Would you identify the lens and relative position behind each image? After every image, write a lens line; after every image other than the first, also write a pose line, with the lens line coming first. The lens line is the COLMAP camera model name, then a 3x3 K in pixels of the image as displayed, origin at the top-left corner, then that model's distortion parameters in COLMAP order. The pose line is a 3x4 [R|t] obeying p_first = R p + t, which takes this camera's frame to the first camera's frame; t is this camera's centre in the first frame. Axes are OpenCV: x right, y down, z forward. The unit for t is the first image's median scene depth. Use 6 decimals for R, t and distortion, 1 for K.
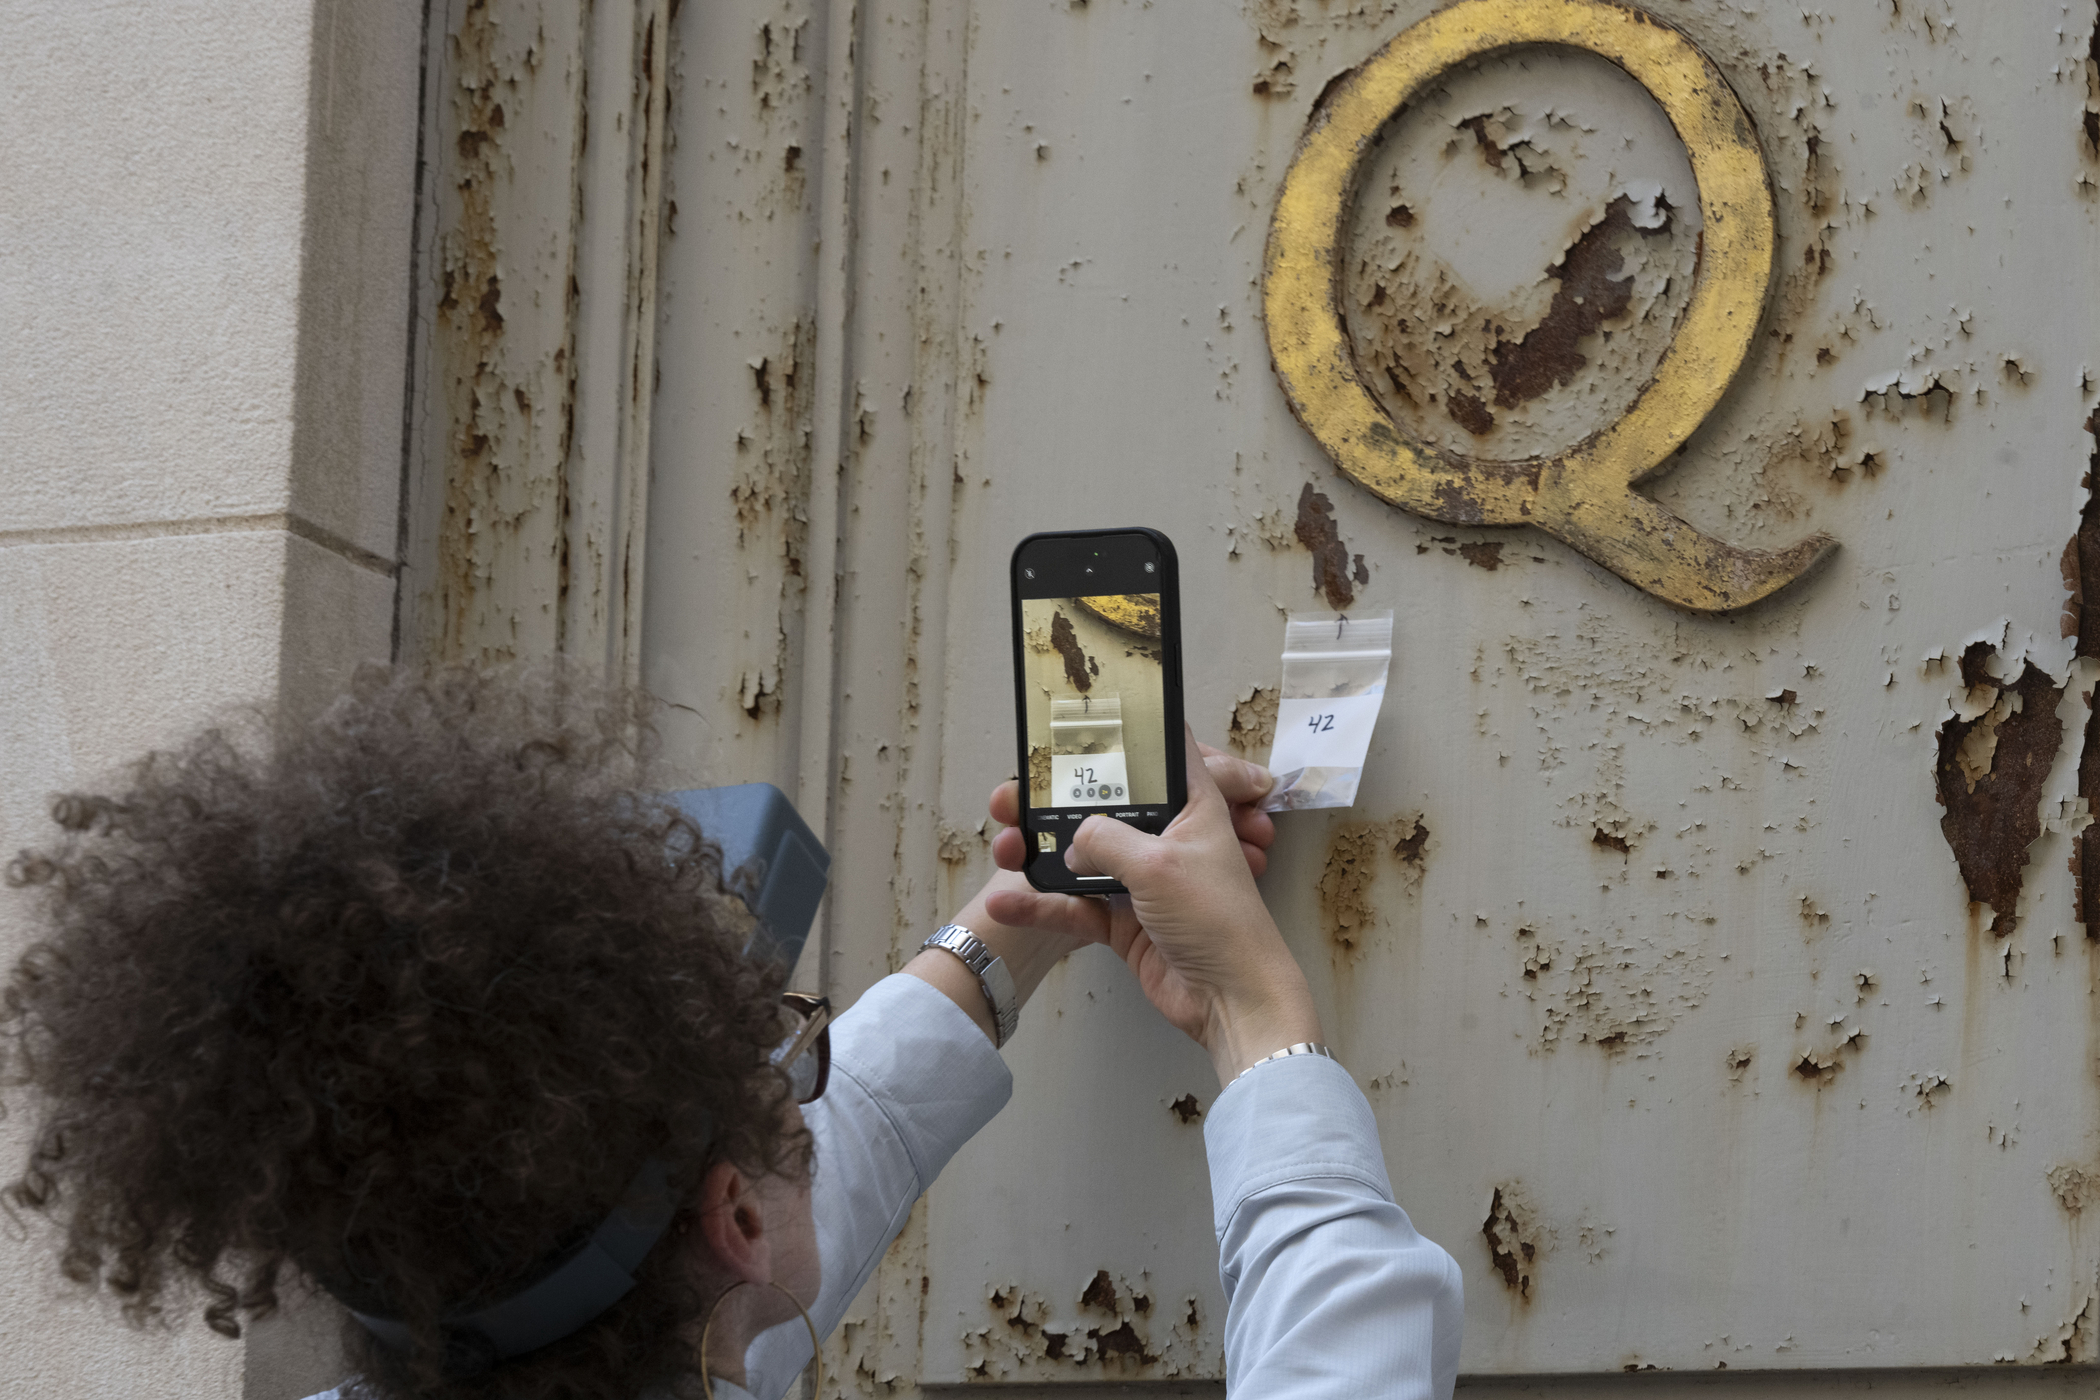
lens RADIAL K [[7832.4, 0, 1050.0], [0, 7832.4, 700.0], [0, 0, 1]] dist [-0.293918, 3.905408]
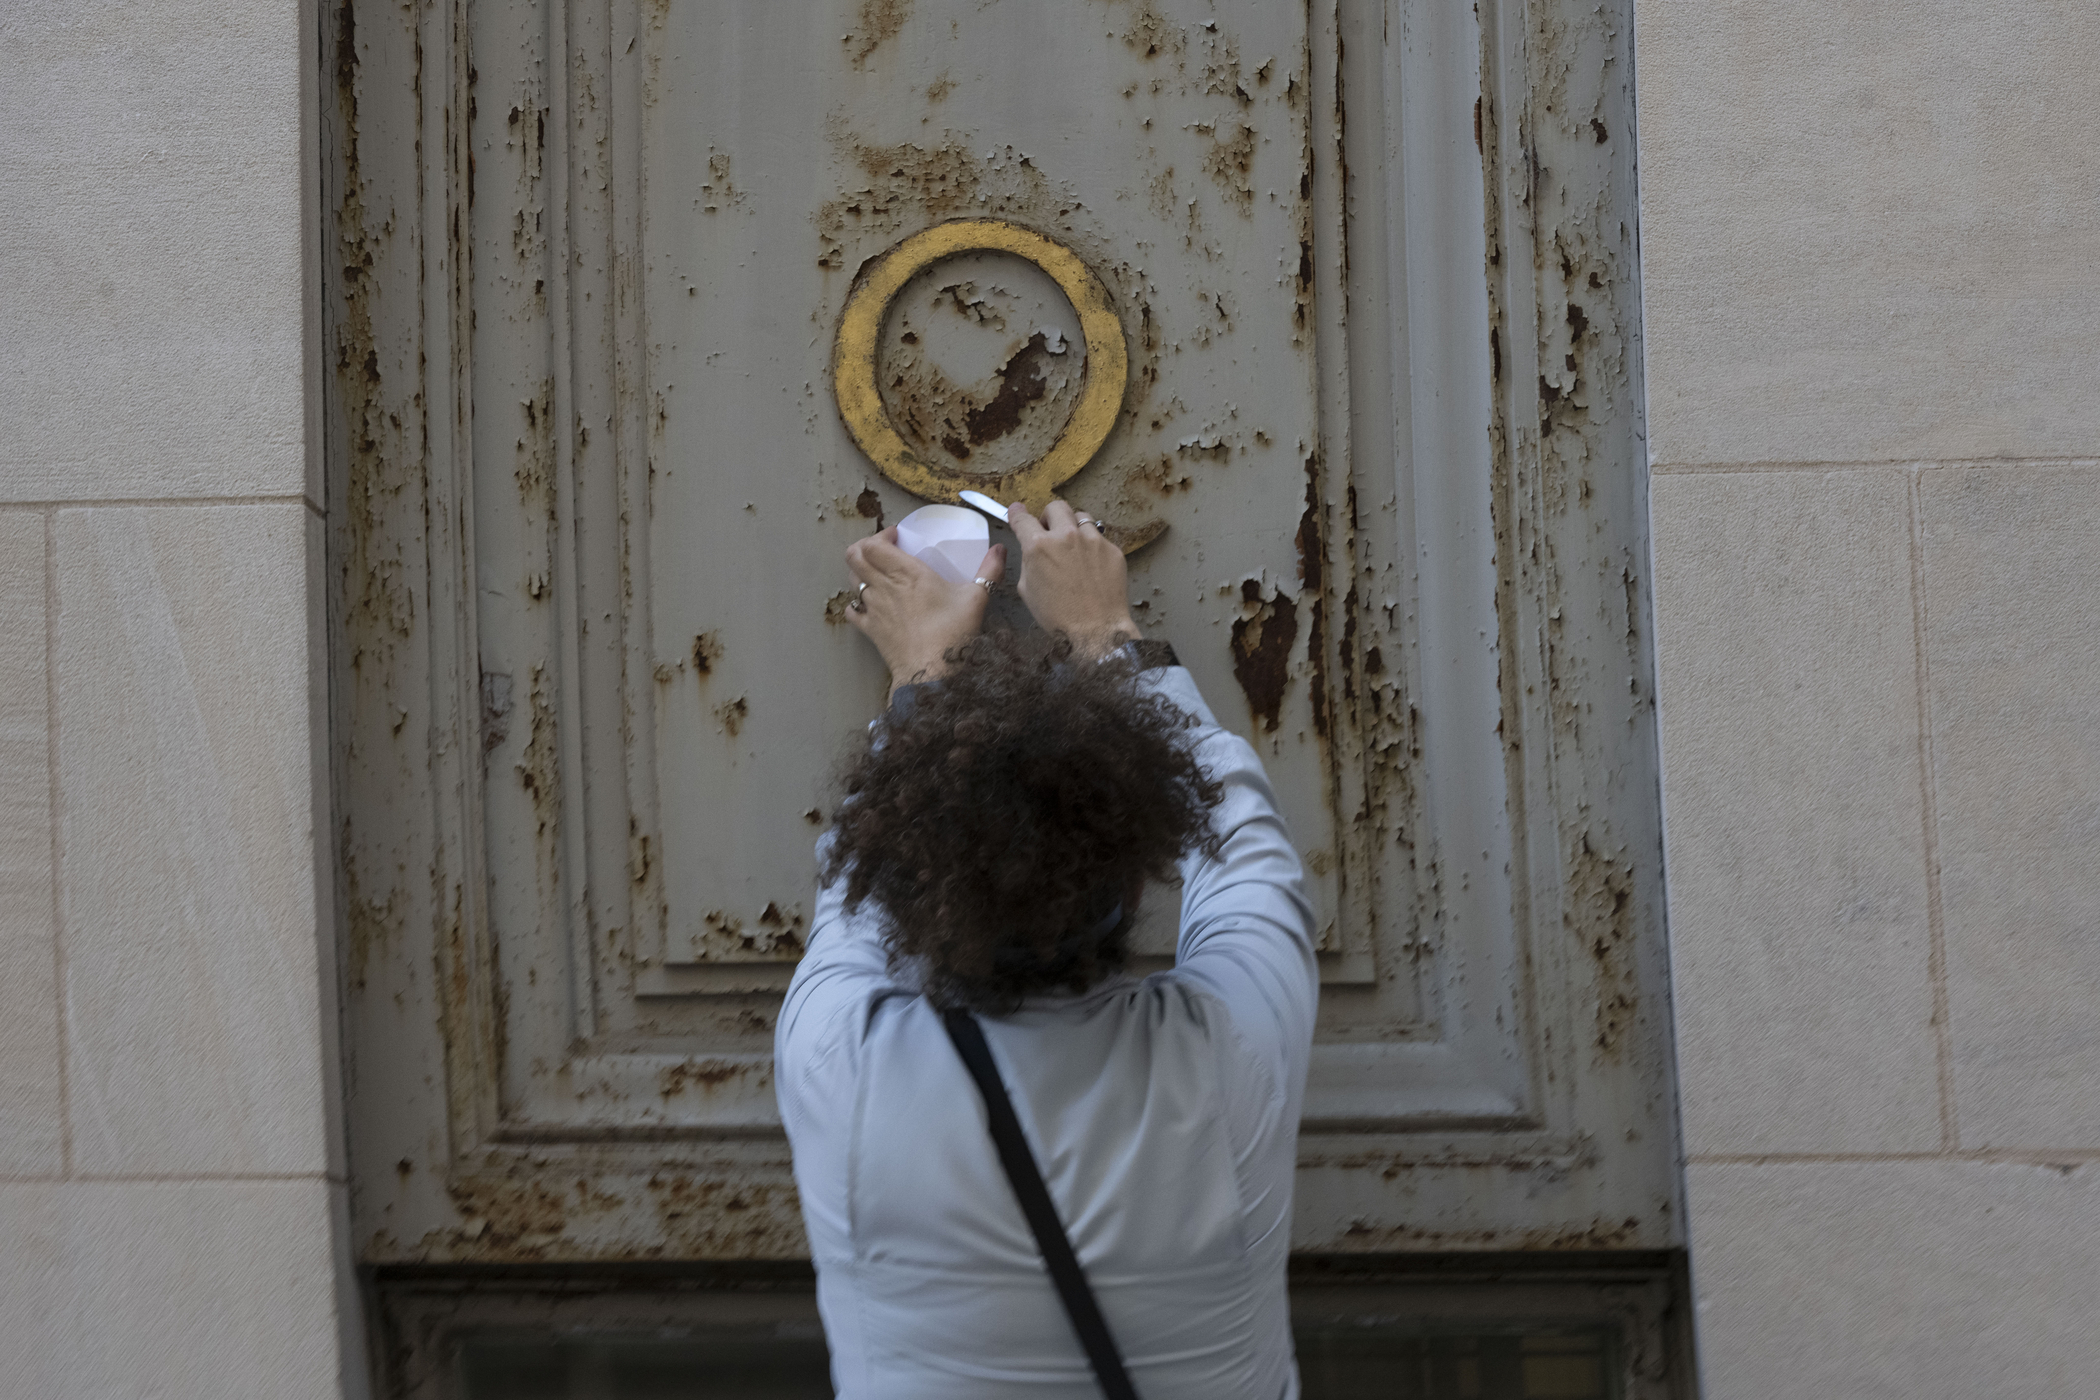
lens RADIAL K [[7832.4, 0, 1050.0], [0, 7832.4, 700.0], [0, 0, 1]] dist [-0.293918, 3.905408]
pose [[0.947722, -0.019274, 0.318515, -0.524793], [-0.010635, 0.995712, 0.091896, -0.148716], [-0.318921, -0.090479, 0.943453, -0.794720]]
